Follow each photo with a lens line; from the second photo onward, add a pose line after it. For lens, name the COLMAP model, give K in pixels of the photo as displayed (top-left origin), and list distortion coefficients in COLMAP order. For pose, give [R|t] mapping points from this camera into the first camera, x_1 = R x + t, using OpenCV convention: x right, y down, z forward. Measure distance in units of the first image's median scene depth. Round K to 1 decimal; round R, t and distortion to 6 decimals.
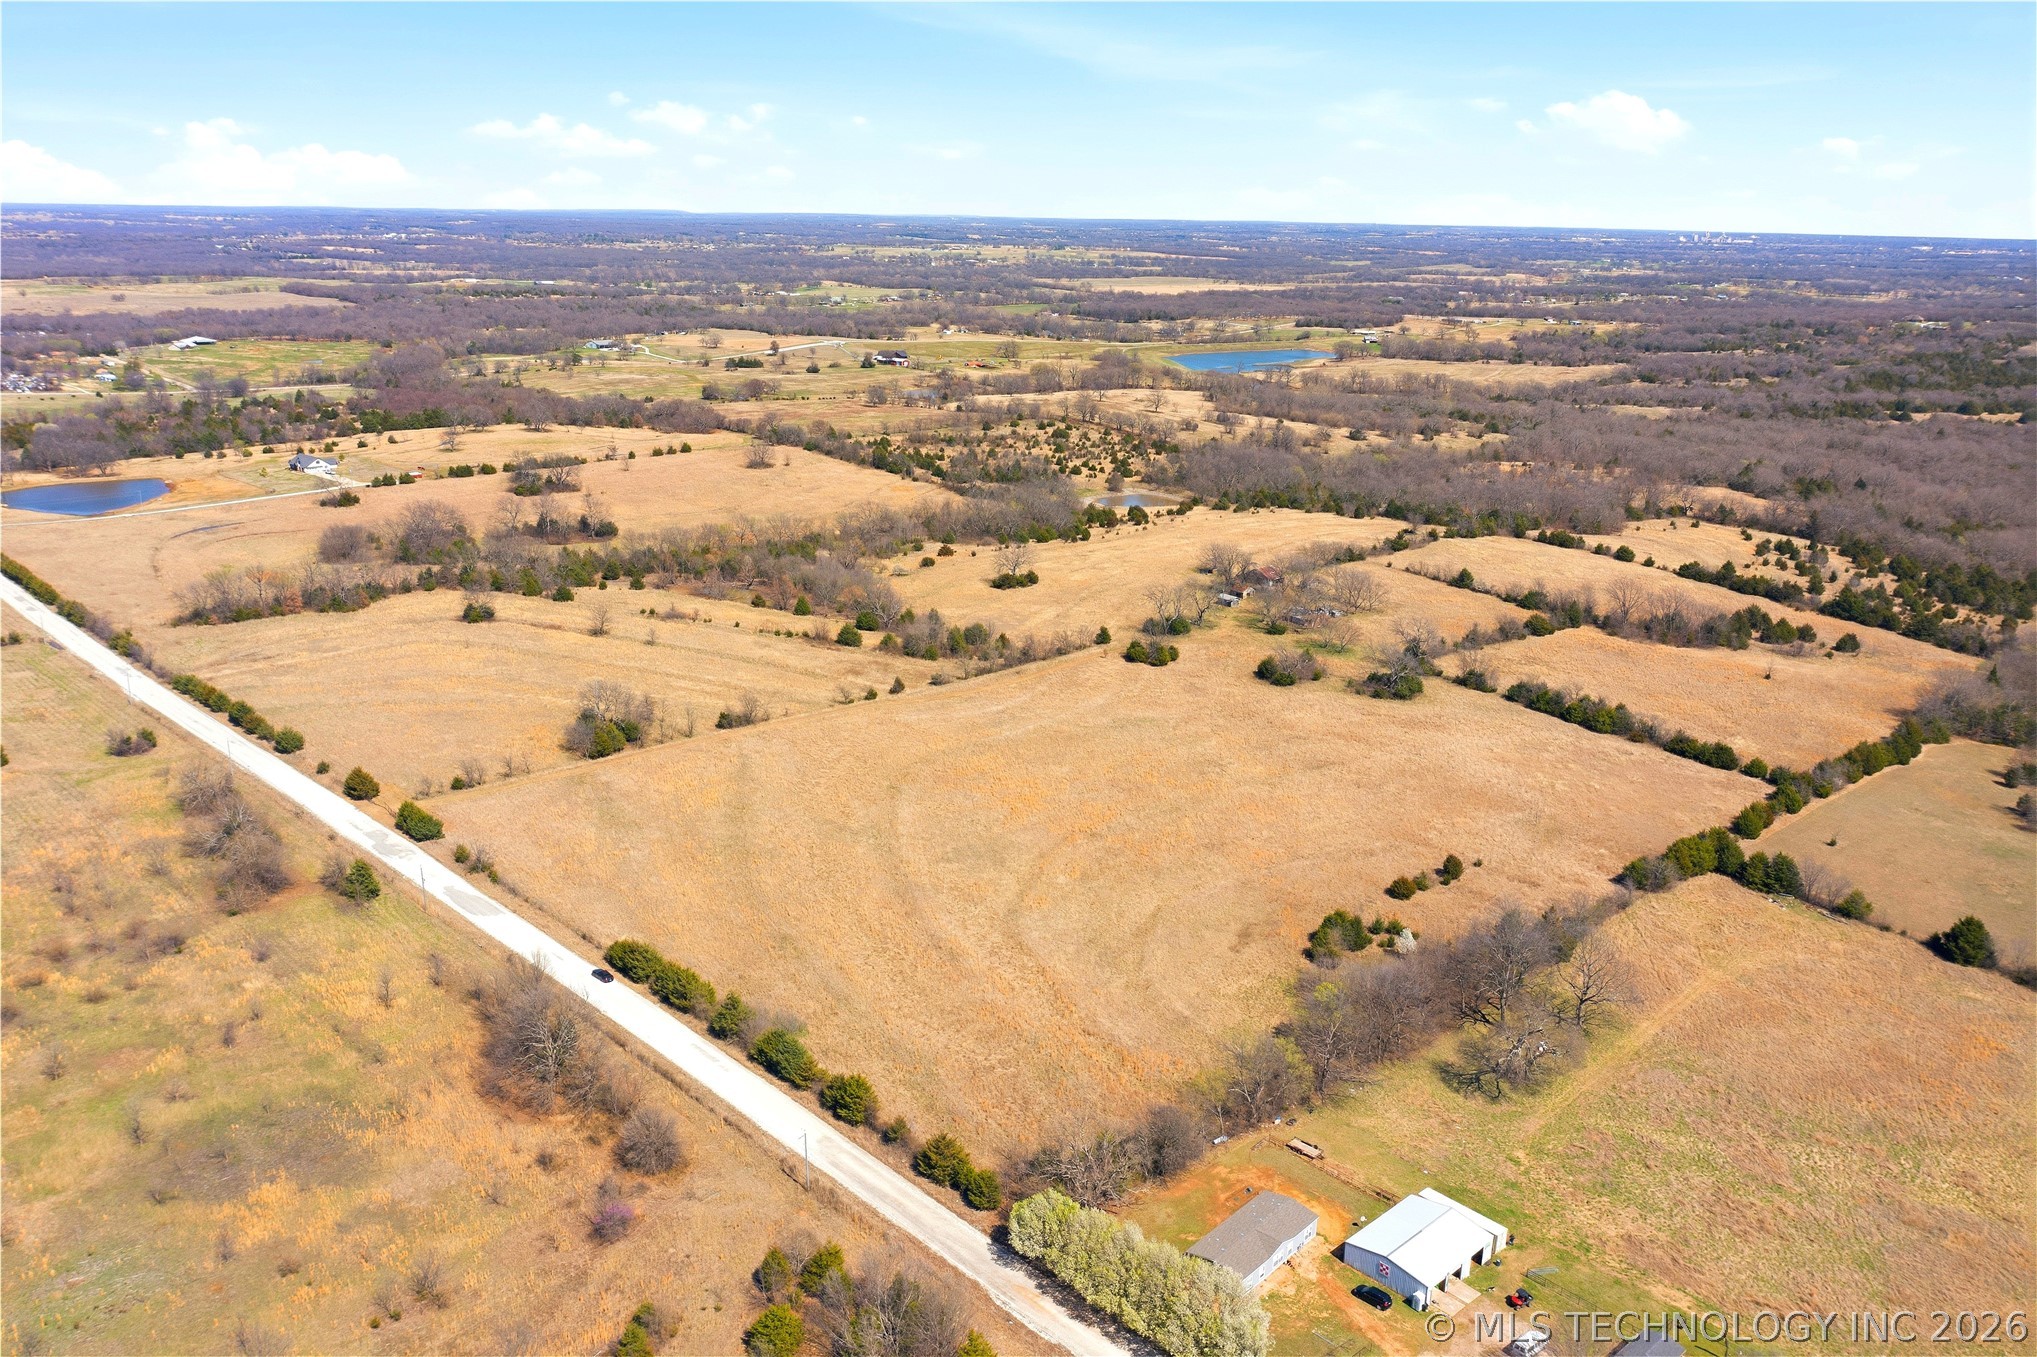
lens RADIAL K [[1614.7, 0, 1036.1], [0, 1614.7, 689.4], [0, 0, 1]] dist [-0.025256, 0.013904]
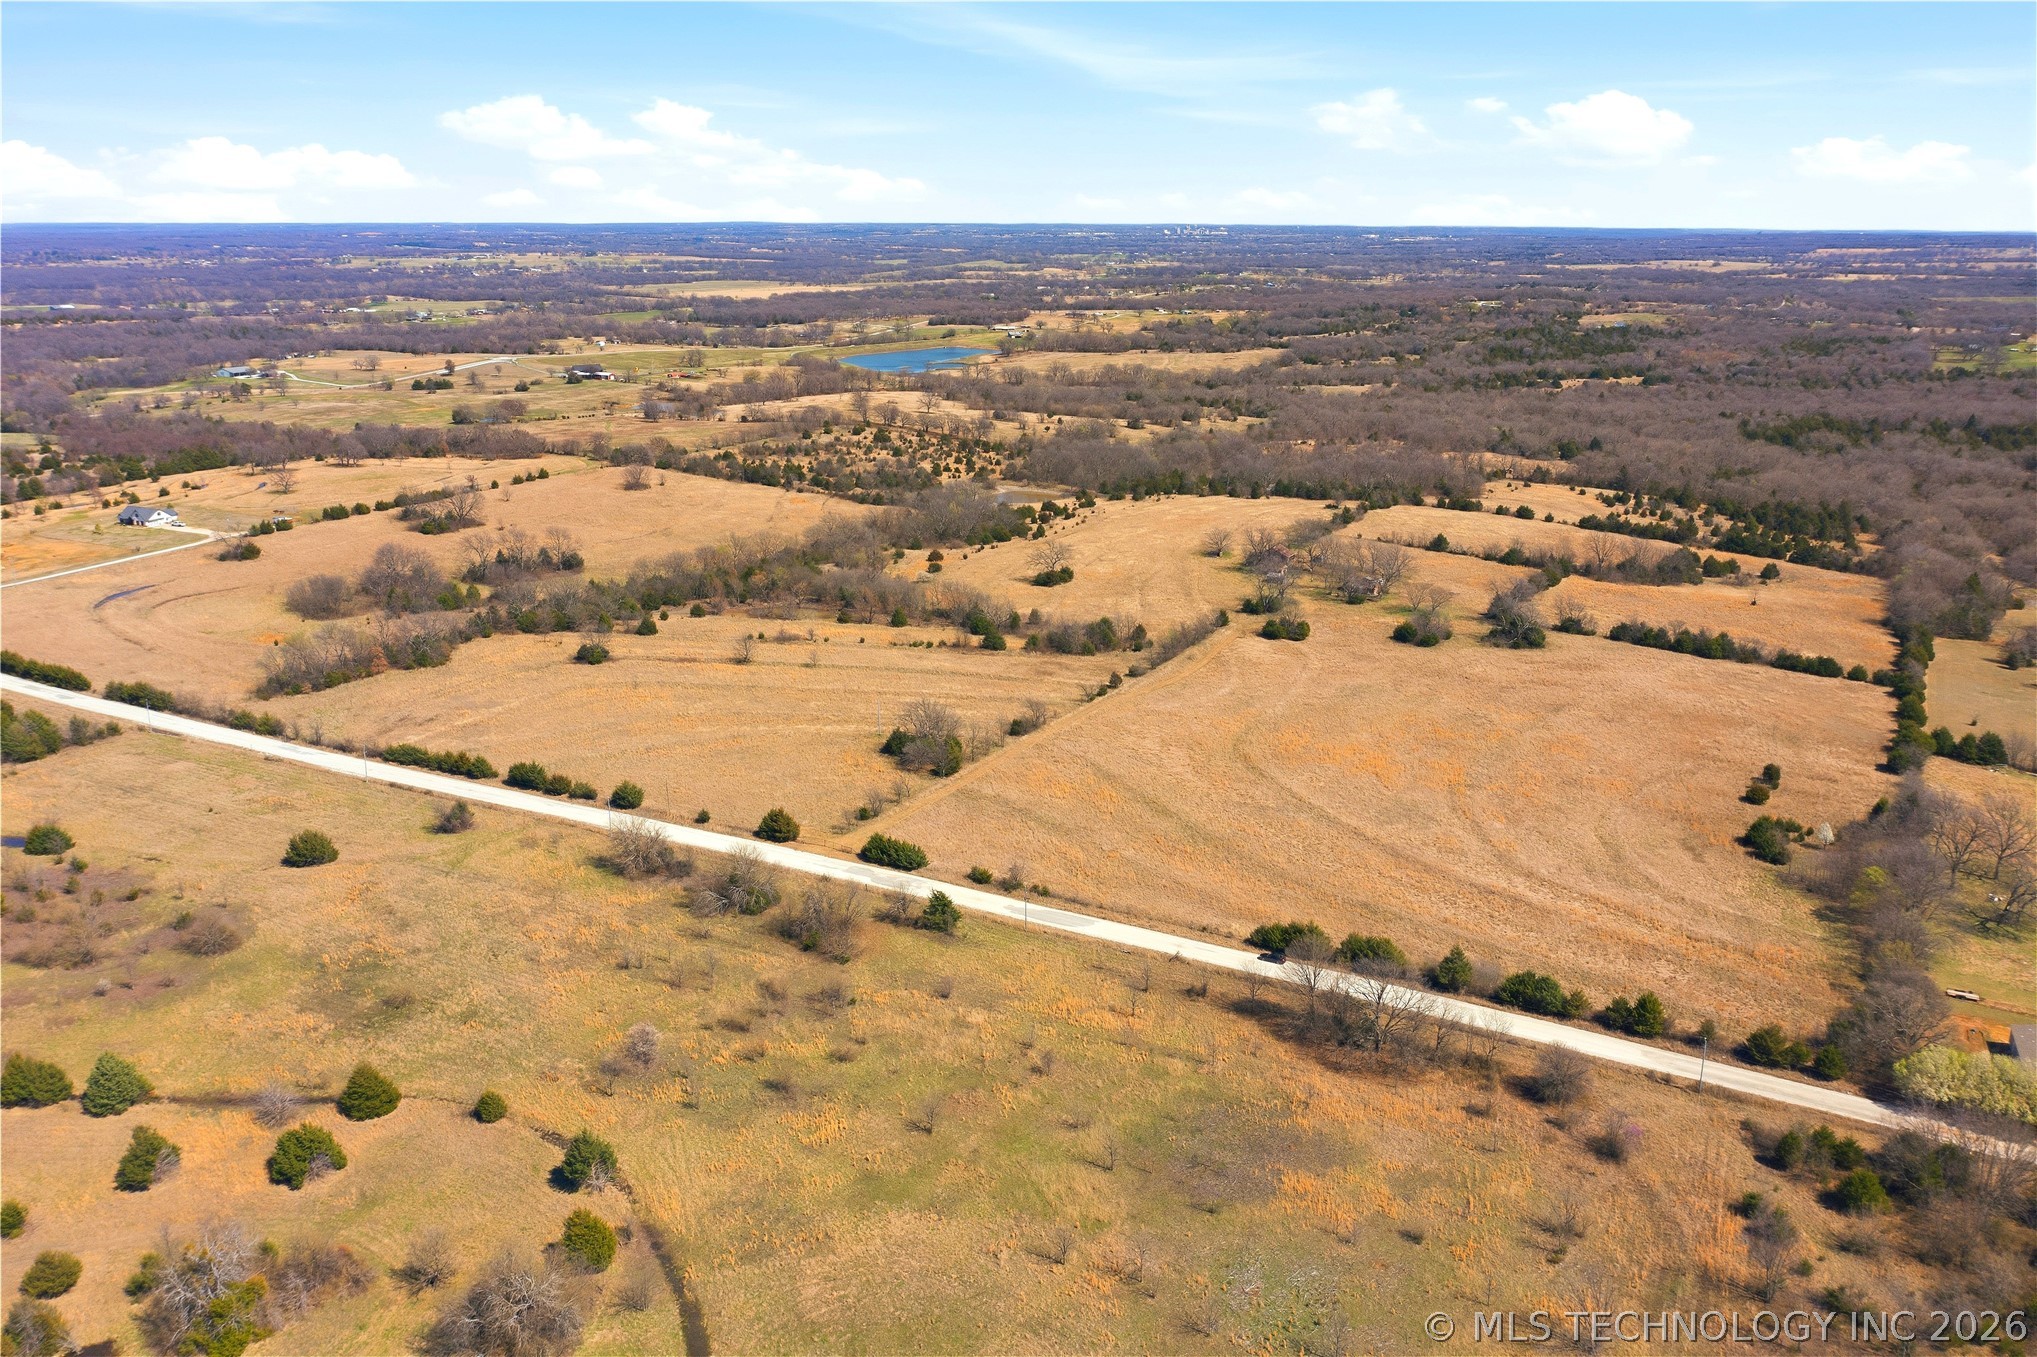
lens RADIAL K [[1614.7, 0, 1036.1], [0, 1614.7, 689.4], [0, 0, 1]] dist [-0.025256, 0.013904]
pose [[0.950673, -0.100440, 0.293482, -0.259746], [0.100486, 0.994826, 0.014963, -0.009975], [-0.293467, 0.015265, 0.955847, 0.015280]]
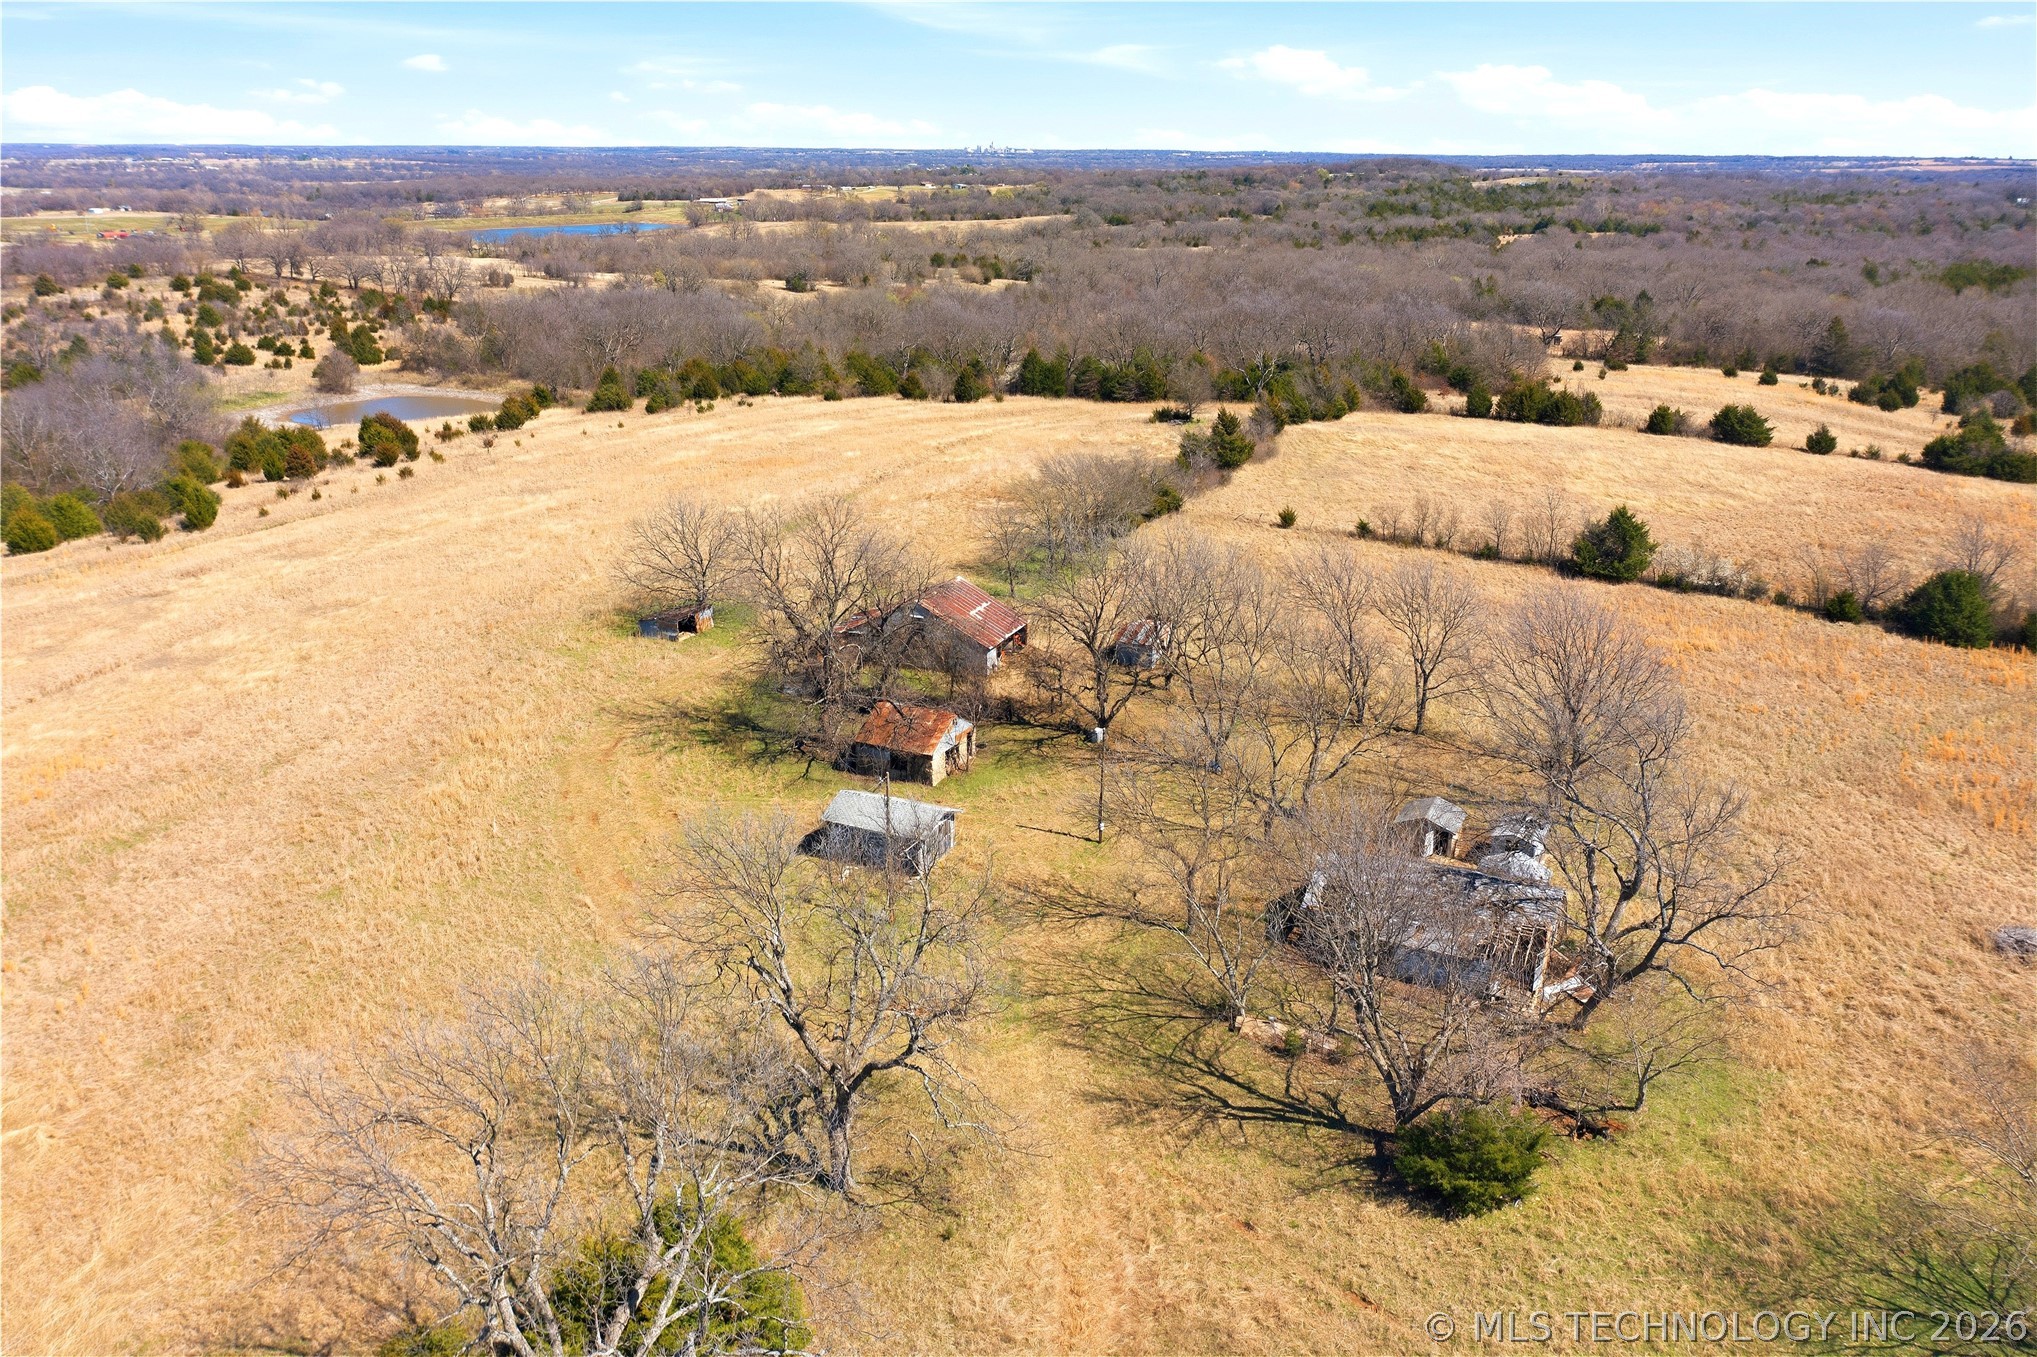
lens RADIAL K [[1573.8, 0, 1018.5], [0, 1573.8, 678.5], [0, 0, 1]] dist [-0.019316, 0.000785]
pose [[0.914735, -0.137391, 0.379979, 0.050685], [0.122739, 0.990459, 0.062650, -0.058596], [-0.384961, -0.010670, 0.922871, 0.610685]]
